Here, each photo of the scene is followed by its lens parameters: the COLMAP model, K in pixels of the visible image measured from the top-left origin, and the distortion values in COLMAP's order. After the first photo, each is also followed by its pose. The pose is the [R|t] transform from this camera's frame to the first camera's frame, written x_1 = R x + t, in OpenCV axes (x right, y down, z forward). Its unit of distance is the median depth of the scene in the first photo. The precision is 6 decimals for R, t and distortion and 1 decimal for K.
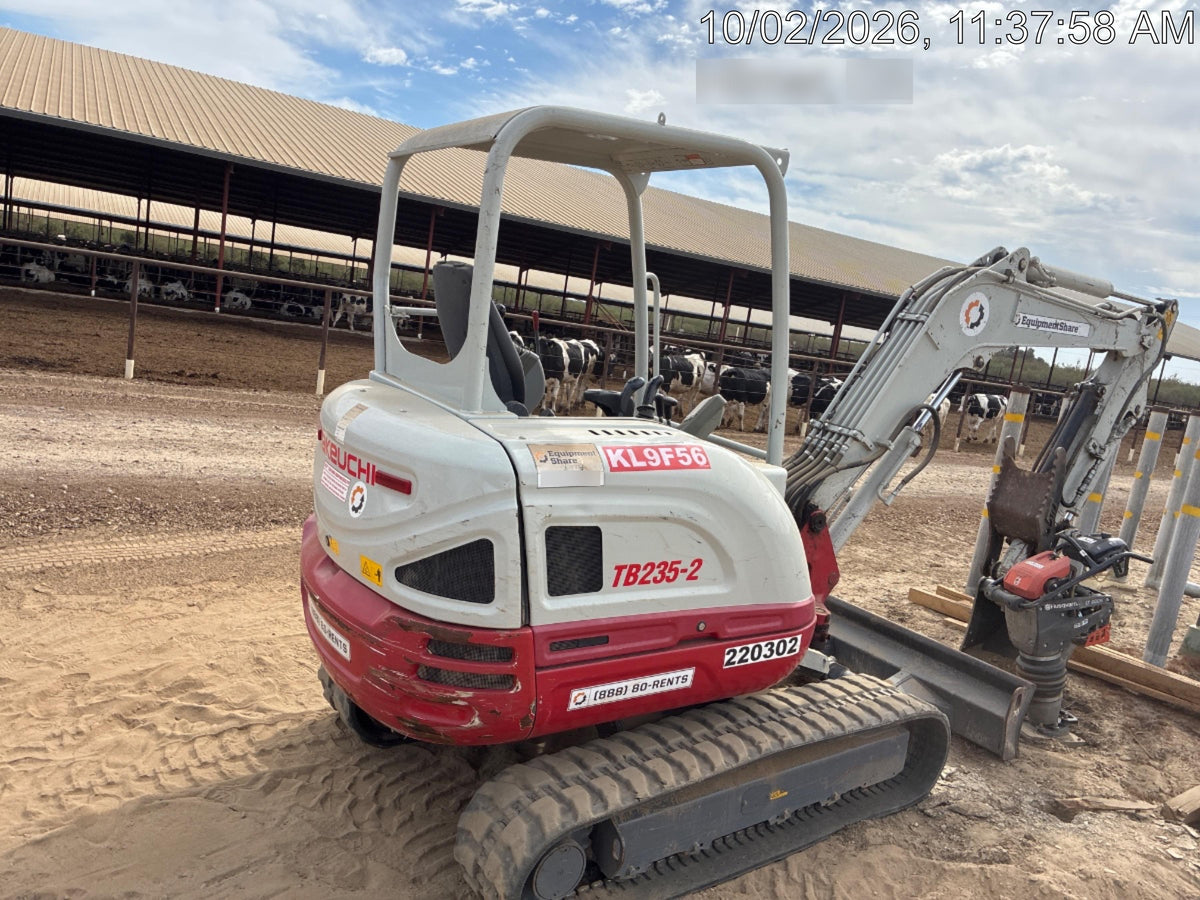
lens RADIAL K [[906.1, 0, 600.0], [0, 906.1, 450.0], [0, 0, 1]] dist [0.080013, -0.119640]
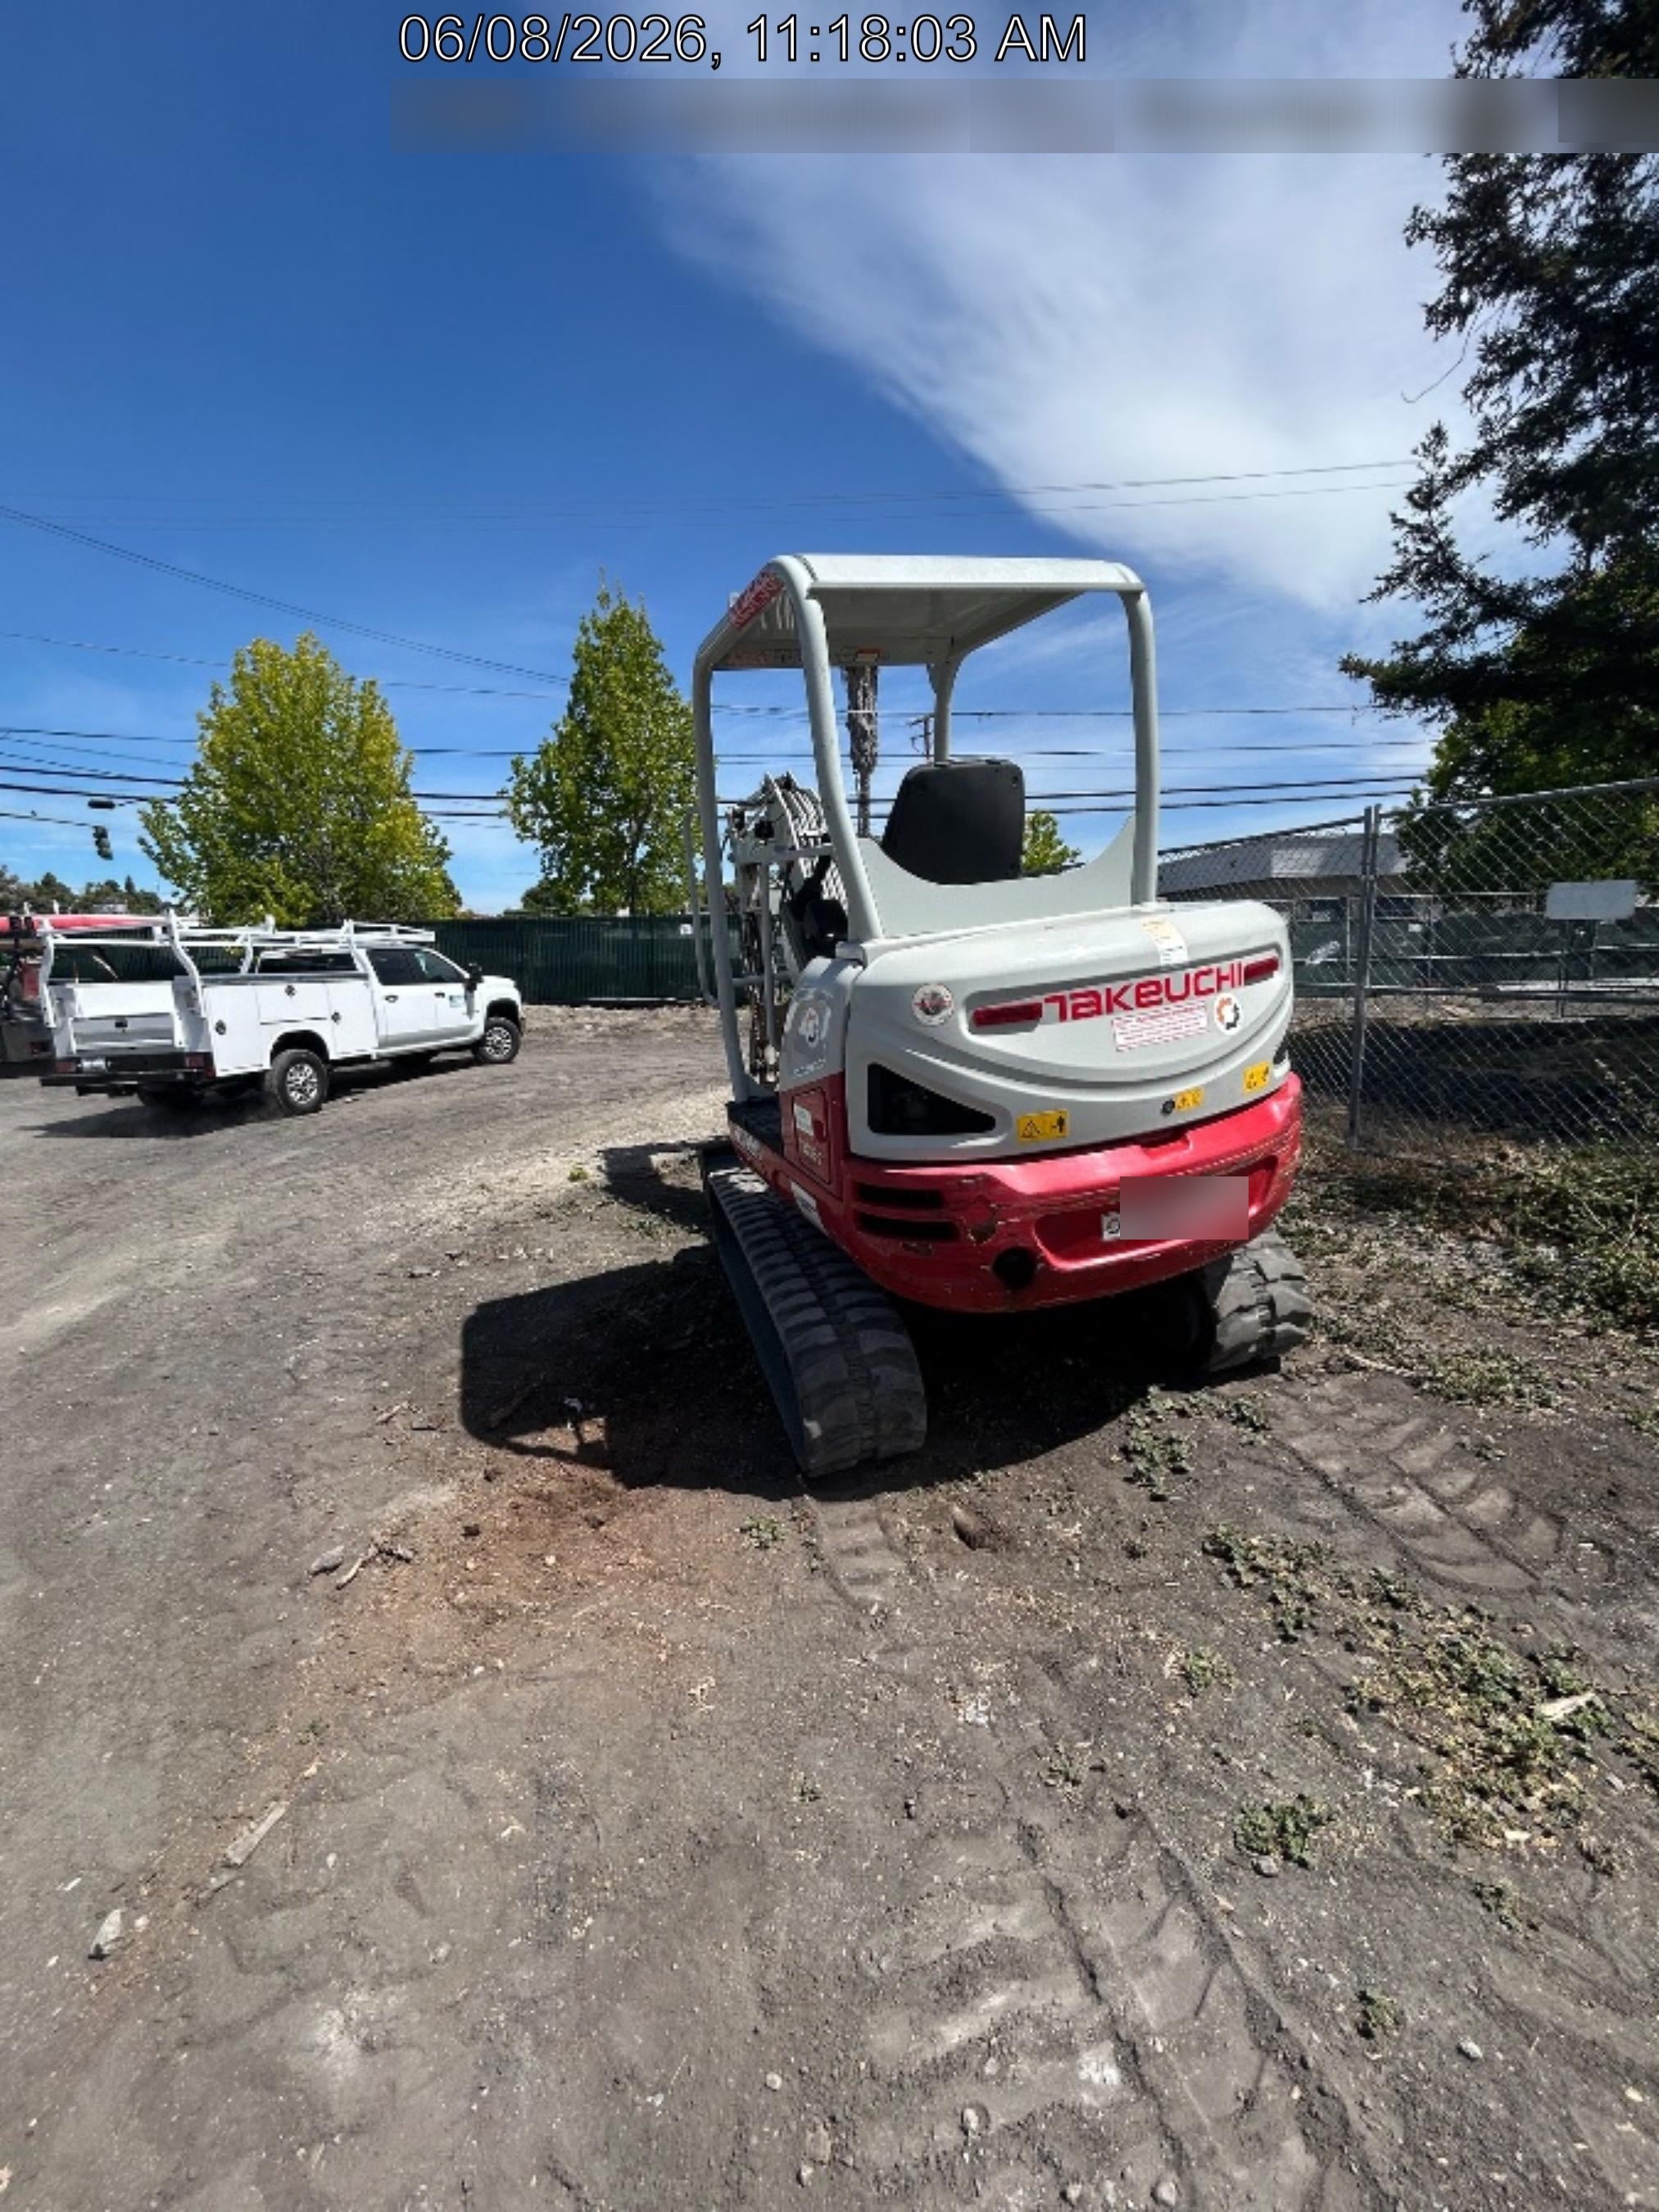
lens RADIAL K [[891.8, 0, 829.5], [0, 891.8, 1106.0], [0, 0, 1]] dist [-0.002735, 0.000357]
pose [[0.164770, -0.344317, 0.924282, -1.111028], [0.310379, 0.907584, 0.282765, -0.213632], [-0.936224, 0.240287, 0.256412, 1.152264]]
